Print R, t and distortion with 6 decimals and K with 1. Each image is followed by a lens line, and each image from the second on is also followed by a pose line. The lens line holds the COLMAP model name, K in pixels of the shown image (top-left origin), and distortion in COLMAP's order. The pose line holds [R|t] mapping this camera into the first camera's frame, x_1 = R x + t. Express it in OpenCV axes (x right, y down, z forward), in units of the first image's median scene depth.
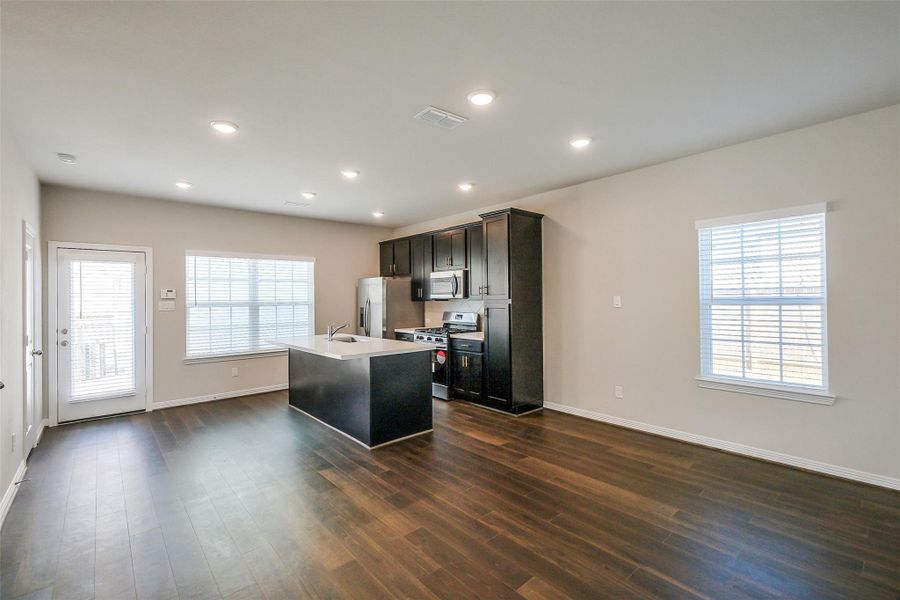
lens RADIAL K [[398.8, 0, 449.6], [0, 398.8, 297.2], [0, 0, 1]] dist [0.000927, 0.001321]
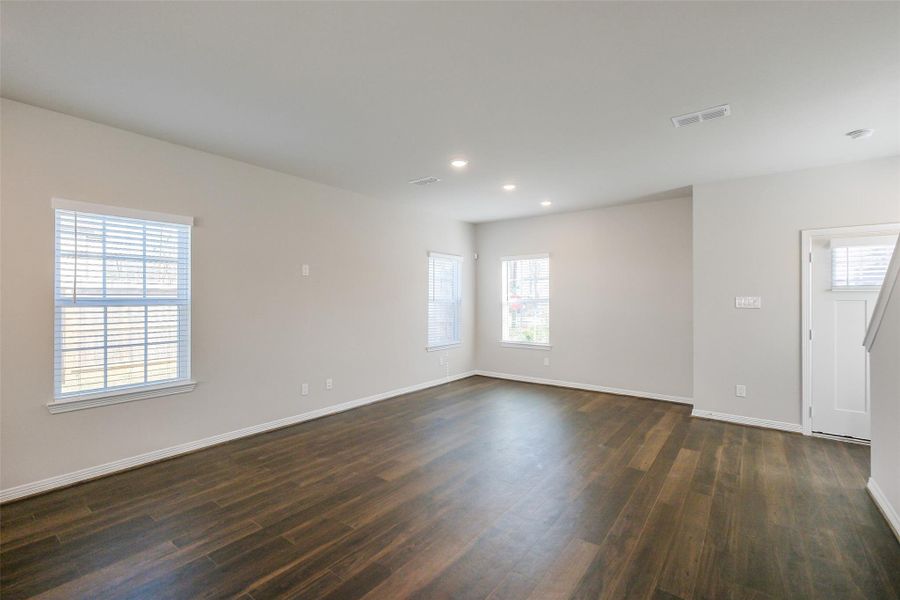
lens RADIAL K [[398.8, 0, 453.3], [0, 398.8, 293.5], [0, 0, 1]] dist [0.000927, 0.001321]
pose [[-0.204443, 0.025135, 0.978556, -0.226117], [-0.001454, 0.999661, -0.025980, 0.009332], [-0.978877, -0.006734, -0.204337, 0.316370]]
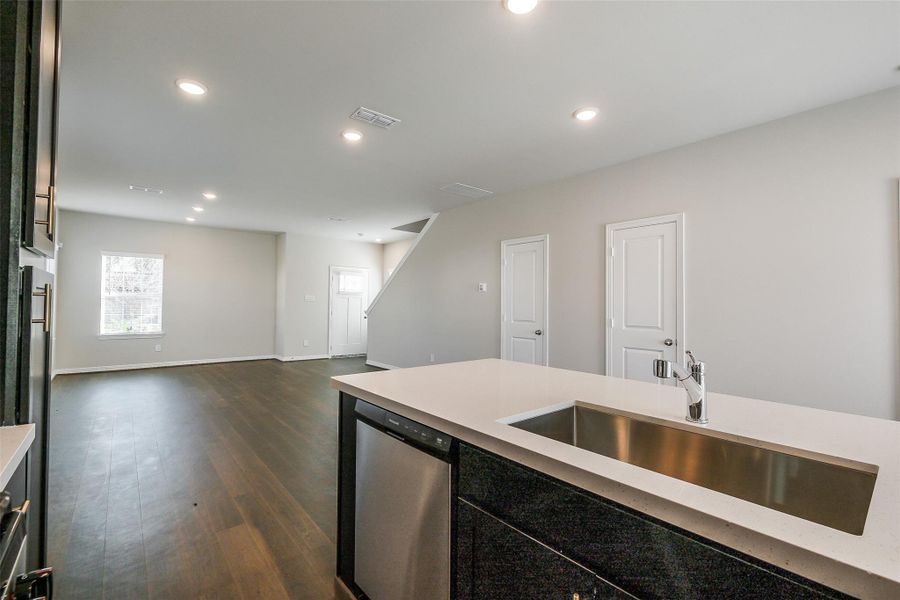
lens RADIAL K [[398.8, 0, 451.0], [0, 398.8, 300.0], [0, 0, 1]] dist [0.000927, 0.001321]
pose [[-0.999889, 0.000146, 0.014923, -0.144343], [-0.000081, 0.999885, -0.015189, 0.041456], [-0.014924, -0.015189, -0.999773, 1.289592]]
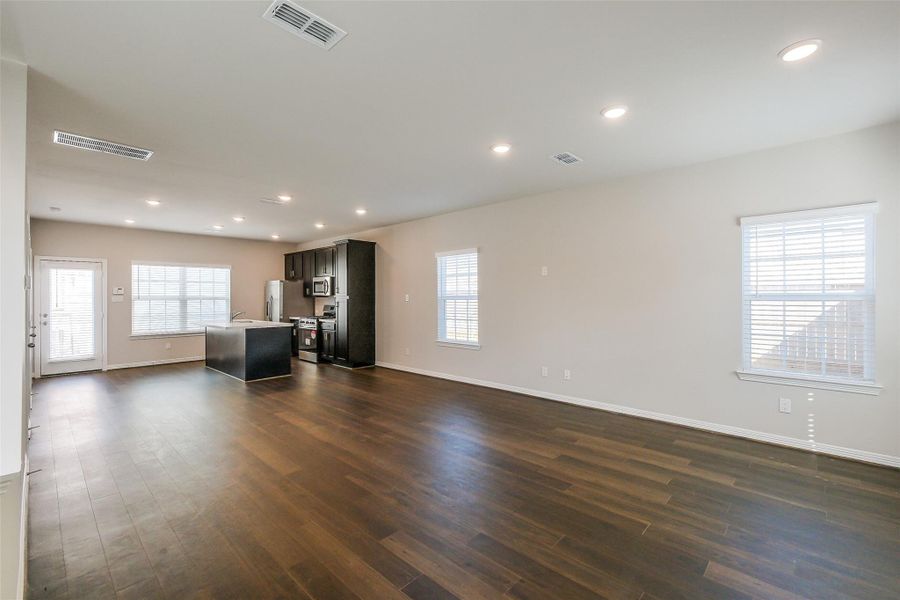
lens RADIAL K [[398.8, 0, 453.4], [0, 398.8, 297.4], [0, 0, 1]] dist [0.000927, 0.001321]
pose [[0.995811, 0.006374, 0.091212, 0.416172], [-0.006838, 0.999965, 0.004782, -0.000091], [-0.091179, -0.005385, 0.995820, -0.618314]]
